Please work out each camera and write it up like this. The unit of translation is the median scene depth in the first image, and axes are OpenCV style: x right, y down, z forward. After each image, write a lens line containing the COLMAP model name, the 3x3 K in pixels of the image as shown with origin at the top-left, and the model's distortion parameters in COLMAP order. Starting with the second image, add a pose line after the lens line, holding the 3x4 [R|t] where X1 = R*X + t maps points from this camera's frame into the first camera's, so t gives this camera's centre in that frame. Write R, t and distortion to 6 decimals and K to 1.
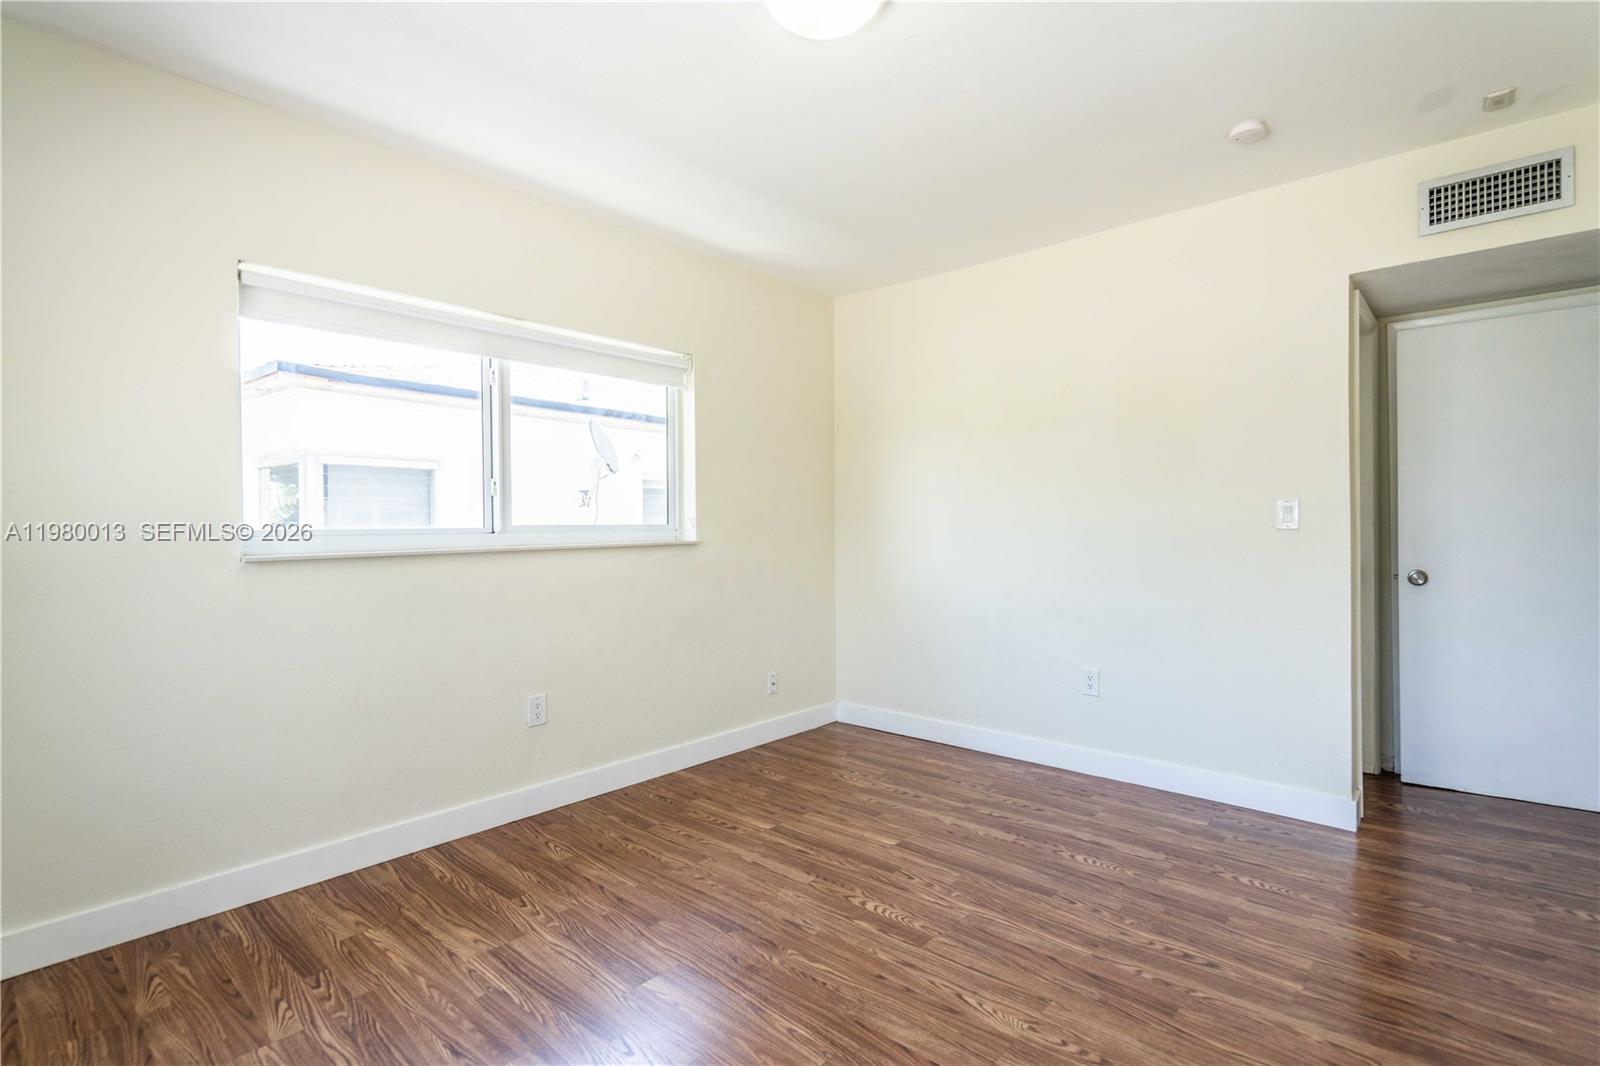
lens RADIAL K [[762.9, 0, 819.1], [0, 762.9, 558.5], [0, 0, 1]] dist [-0.003145, -0.000104]
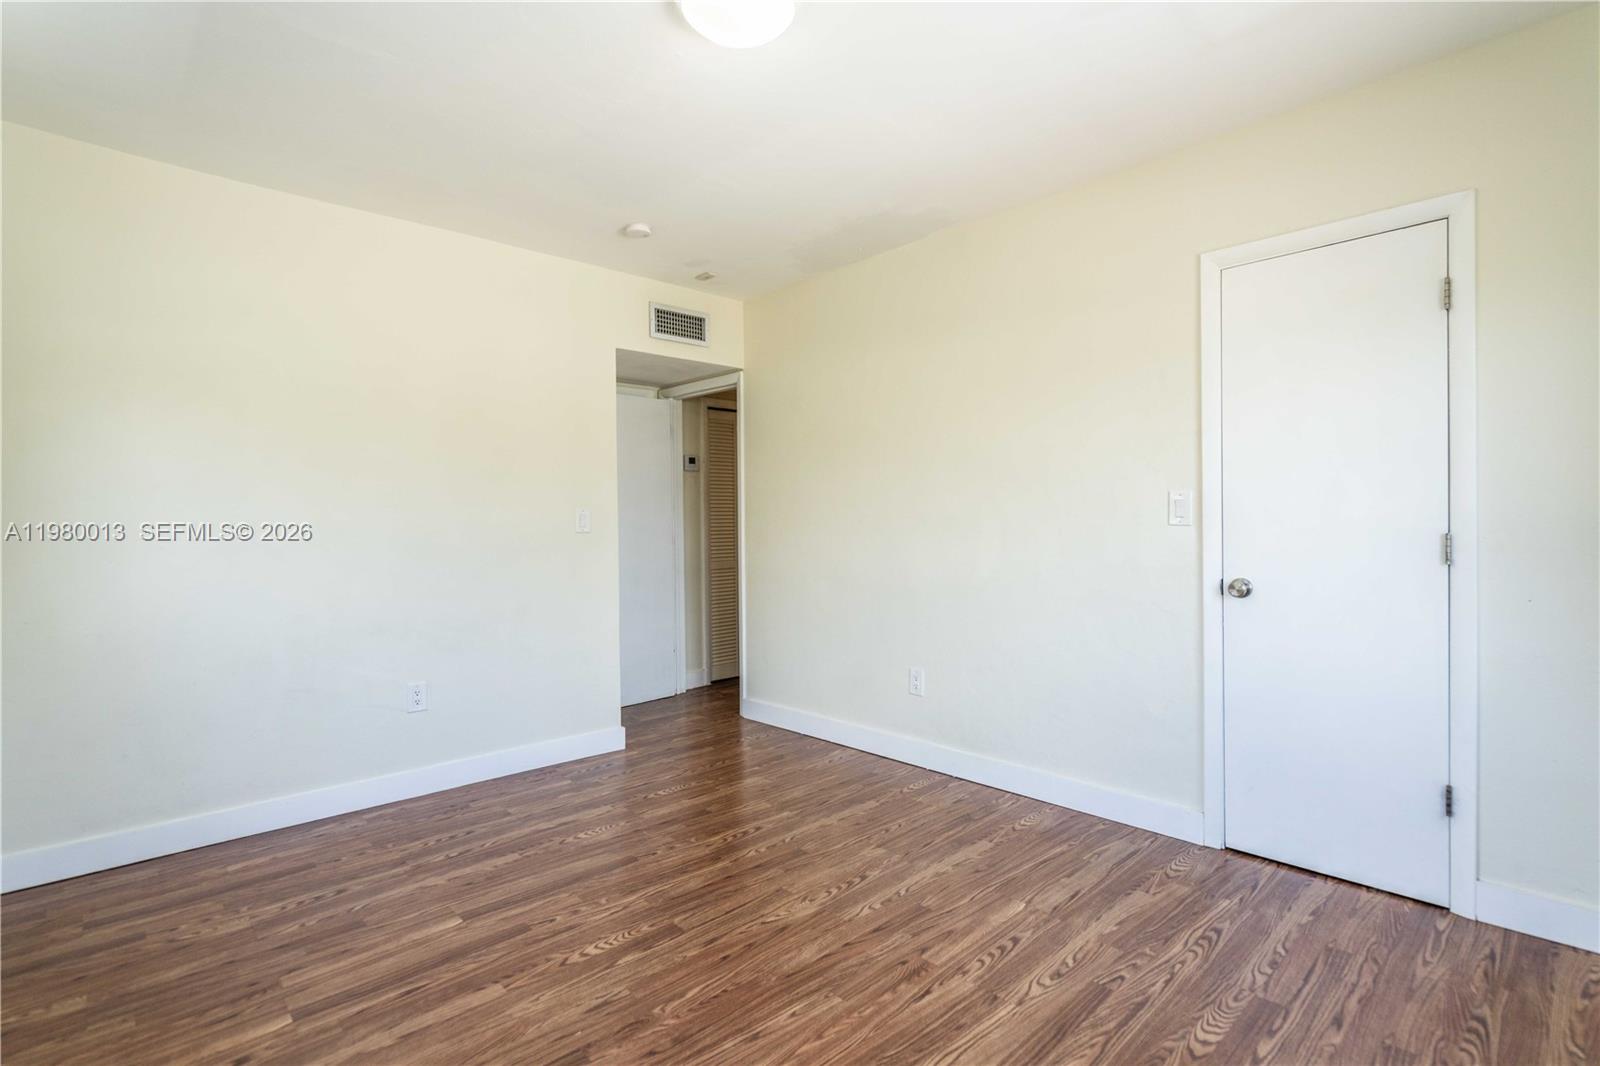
lens RADIAL K [[762.9, 0, 787.3], [0, 762.9, 559.7], [0, 0, 1]] dist [-0.003145, -0.000104]
pose [[0.110848, -0.039733, 0.993043, -0.634817], [0.054949, 0.997917, 0.033795, -0.017131], [-0.992317, 0.050821, 0.112801, 0.529099]]
